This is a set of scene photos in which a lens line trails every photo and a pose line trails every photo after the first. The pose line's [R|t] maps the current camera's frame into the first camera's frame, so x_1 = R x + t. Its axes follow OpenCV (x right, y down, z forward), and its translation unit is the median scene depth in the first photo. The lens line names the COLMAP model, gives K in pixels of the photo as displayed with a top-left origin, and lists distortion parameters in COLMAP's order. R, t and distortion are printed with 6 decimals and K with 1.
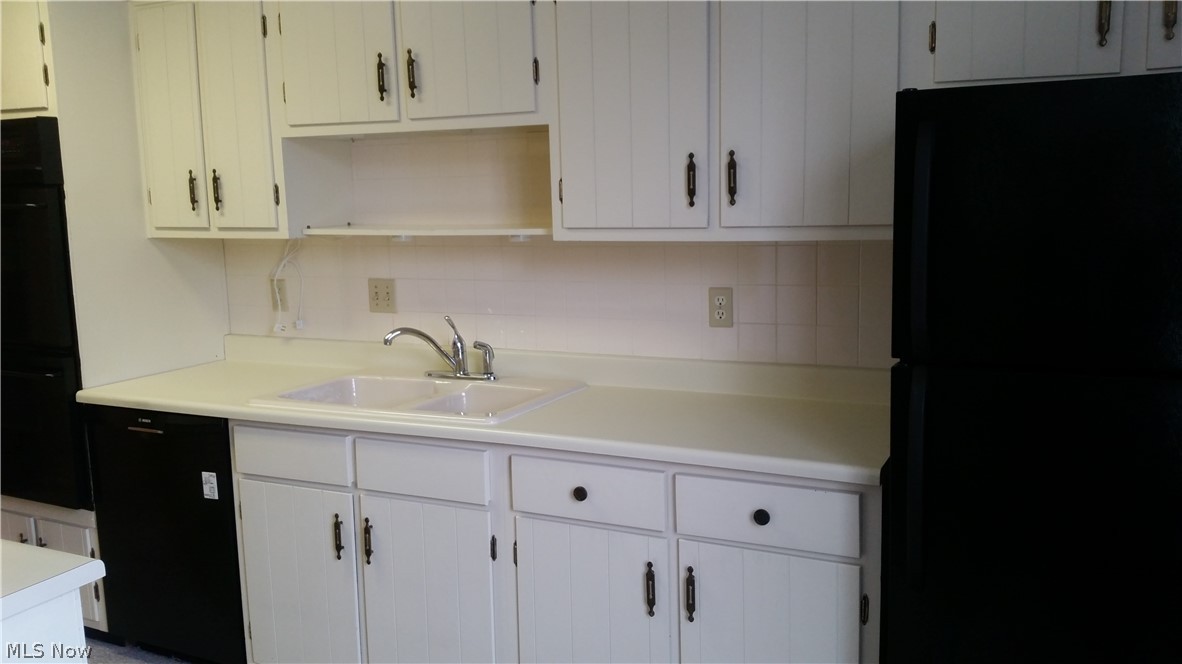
lens RADIAL K [[966.9, 0, 591.0], [0, 966.9, 332.0], [0, 0, 1]] dist [-0.008204, -0.002291]
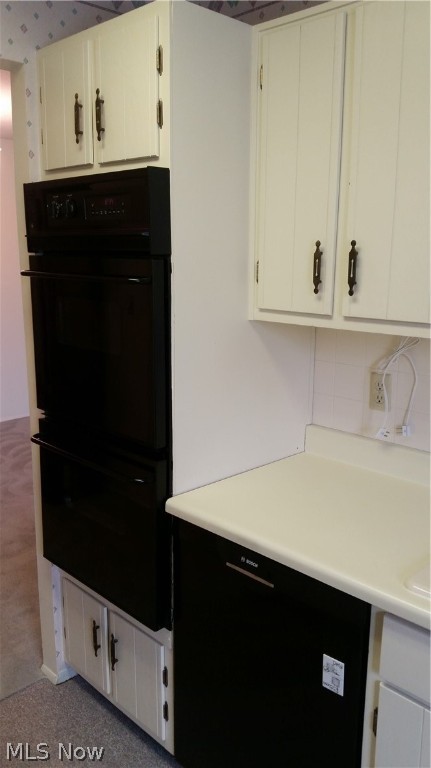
lens RADIAL K [[619.7, 0, 217.3], [0, 619.7, 390.5], [0, 0, 1]] dist [0.181394, -0.381147]
pose [[0.947139, 0.102935, -0.303863, -0.325240], [-0.078469, 0.992691, 0.091693, -0.087371], [0.311080, -0.063002, 0.948293, 0.483494]]
